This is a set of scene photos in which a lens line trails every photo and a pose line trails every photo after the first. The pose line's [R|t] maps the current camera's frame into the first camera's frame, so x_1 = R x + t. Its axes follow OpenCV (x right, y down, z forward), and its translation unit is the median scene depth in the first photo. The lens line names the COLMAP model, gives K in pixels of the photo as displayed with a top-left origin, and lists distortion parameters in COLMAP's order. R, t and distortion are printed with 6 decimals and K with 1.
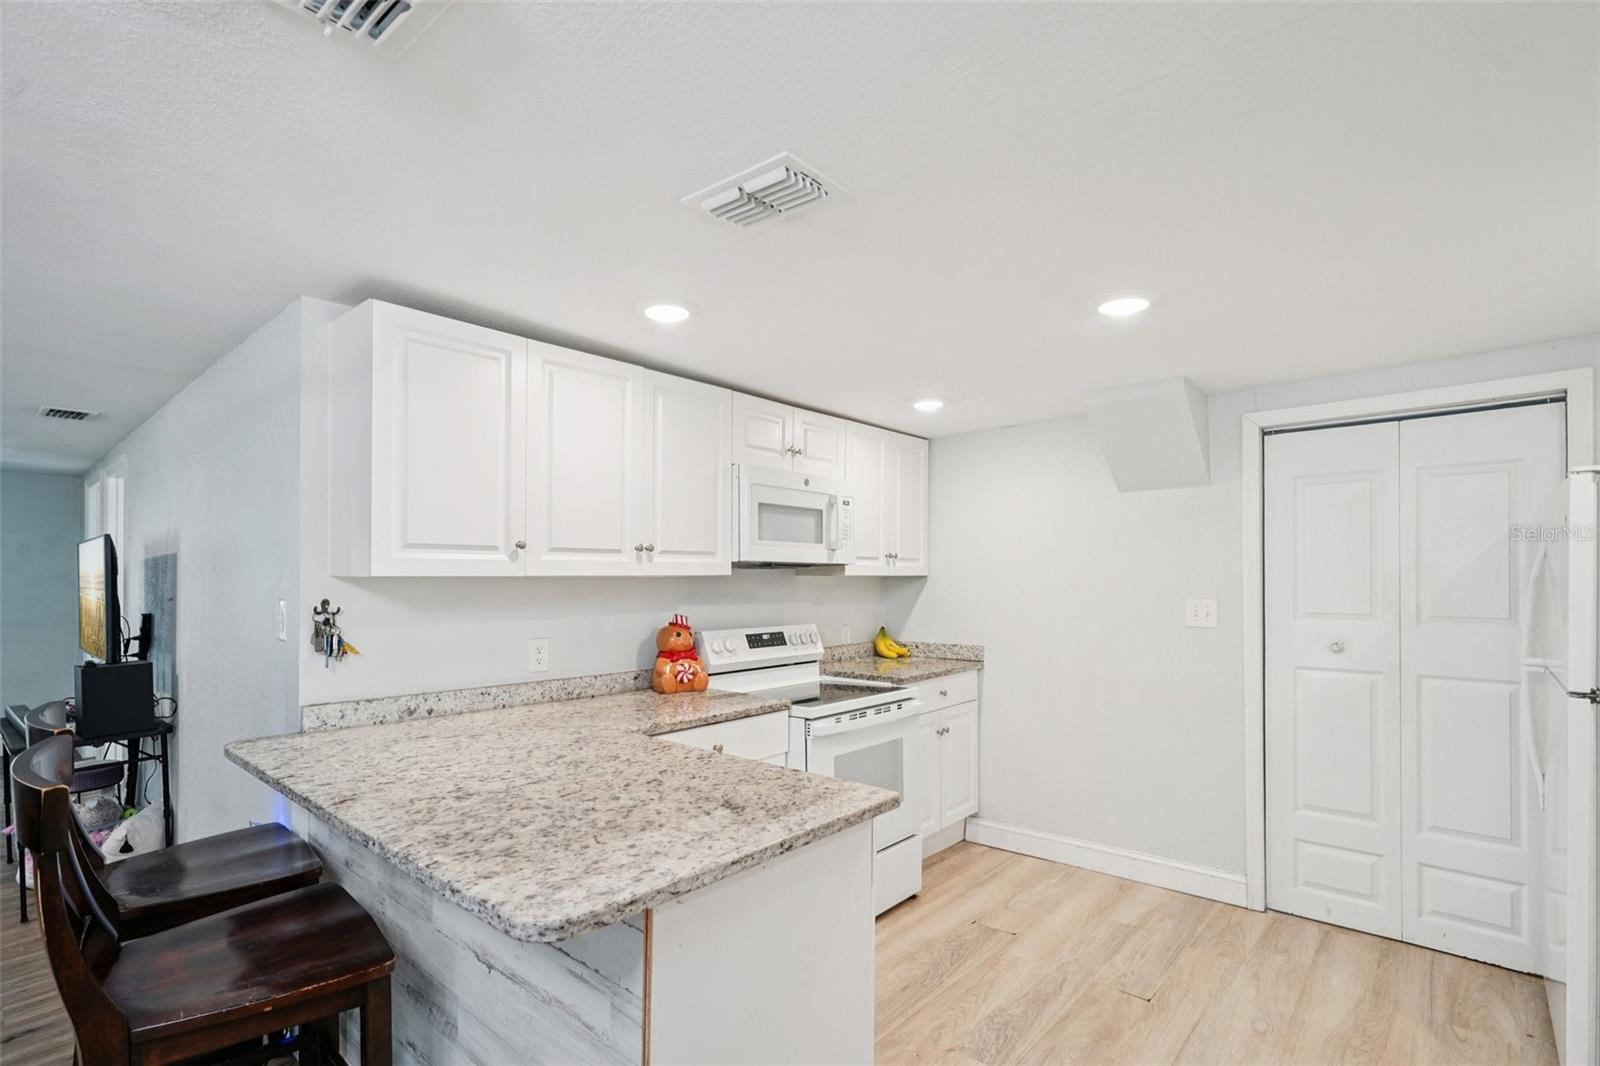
lens RADIAL K [[736.0, 0, 778.1], [0, 736.0, 582.5], [0, 0, 1]] dist [-0.002597, 0.002970]
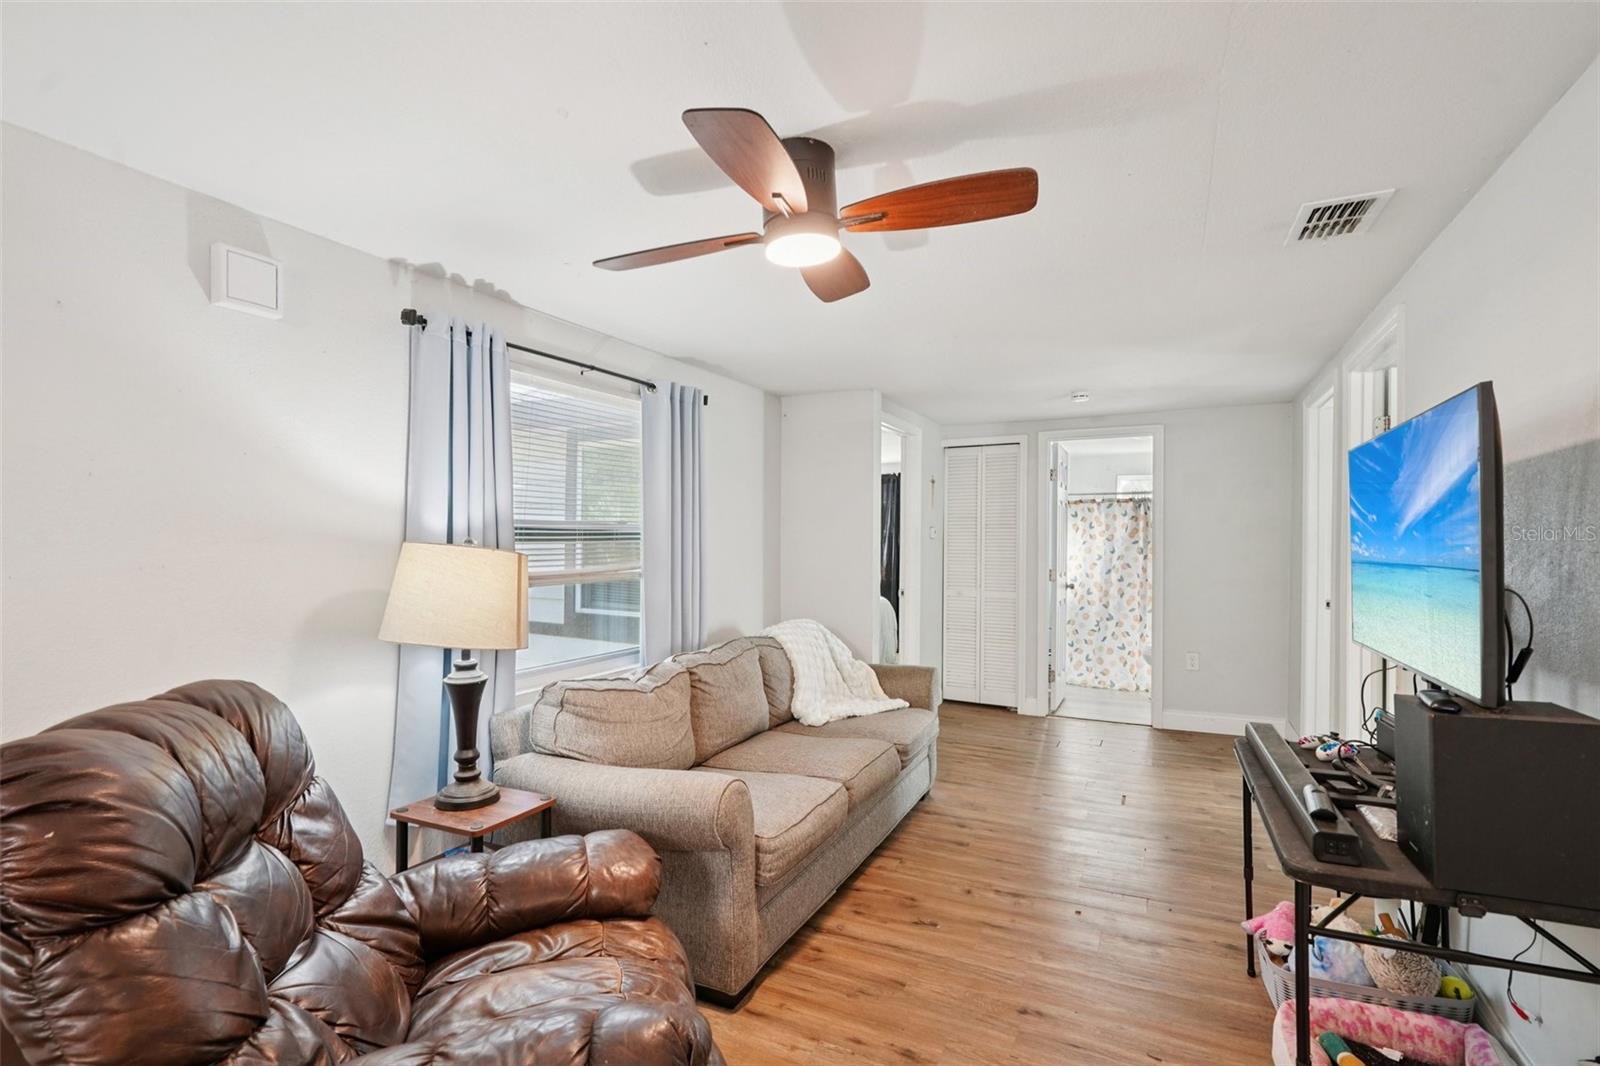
lens RADIAL K [[736.0, 0, 802.9], [0, 736.0, 544.3], [0, 0, 1]] dist [-0.002597, 0.002970]
pose [[0.269067, 0.008152, -0.963087, -0.651440], [-0.006959, 0.999955, 0.006520, 0.024345], [0.963096, 0.004948, 0.269112, 0.557503]]
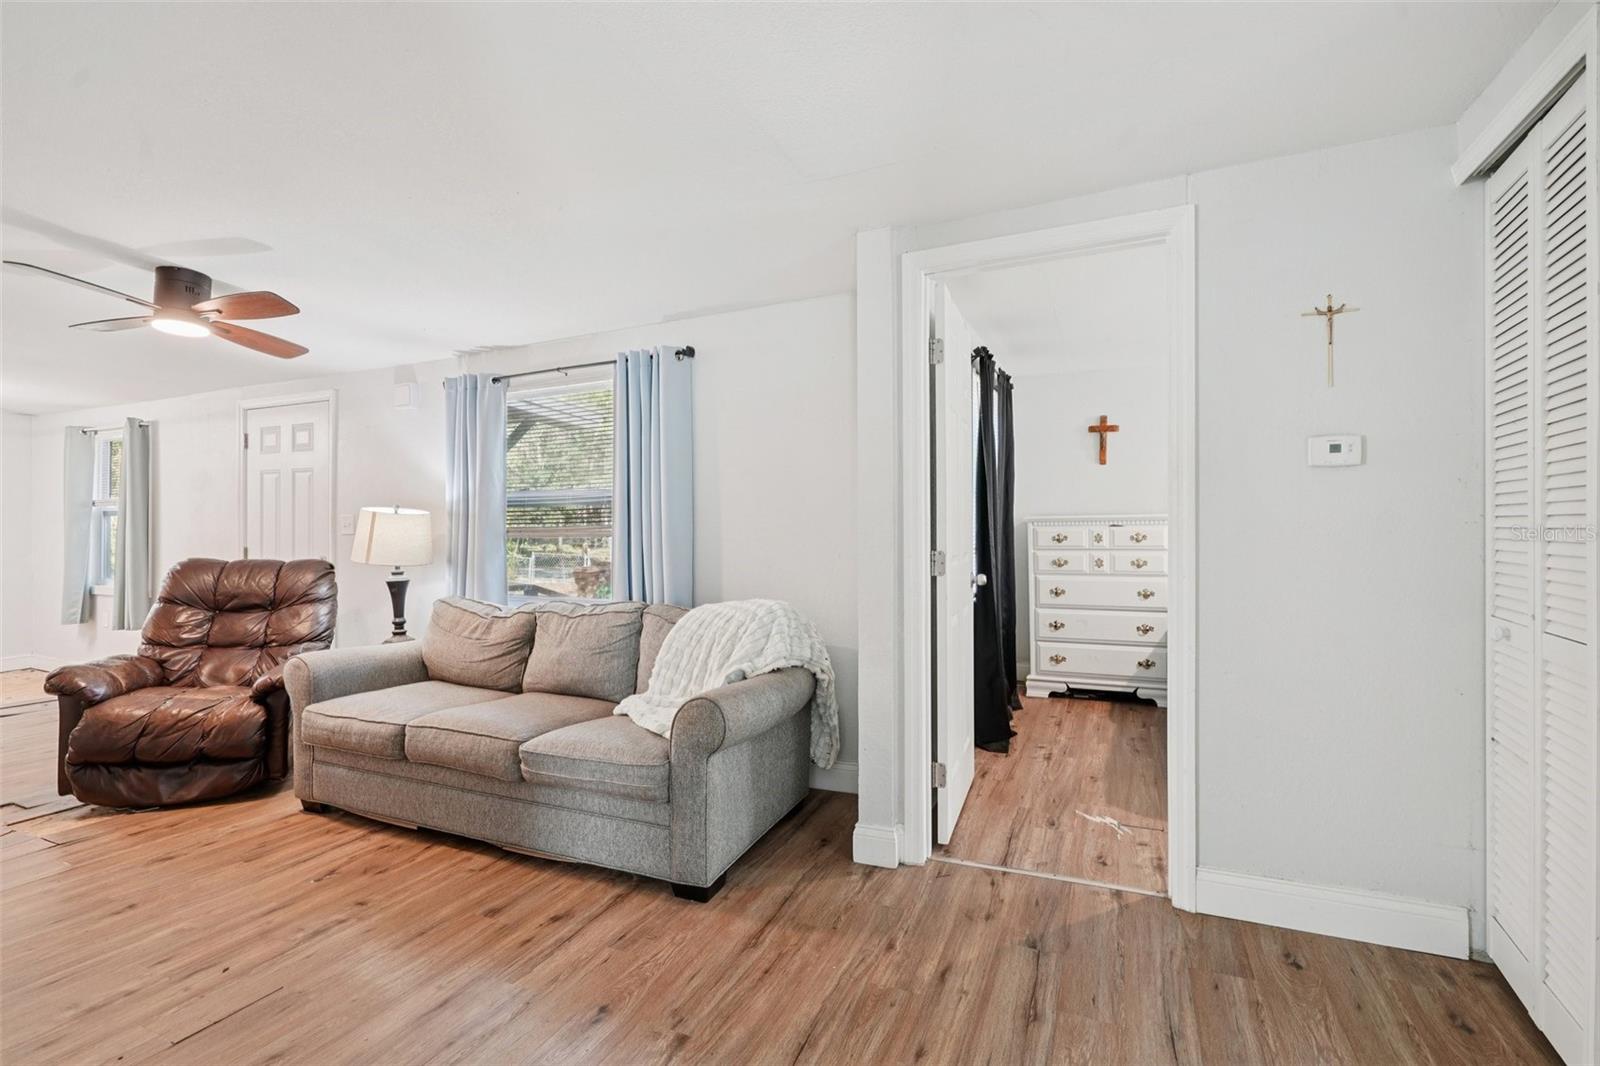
lens RADIAL K [[736.0, 0, 792.0], [0, 736.0, 520.4], [0, 0, 1]] dist [-0.002597, 0.002970]
pose [[-0.954841, 0.009832, -0.296956, -1.716150], [0.011727, 0.999921, -0.004601, 0.070272], [0.296887, -0.007875, -0.954880, 1.924109]]
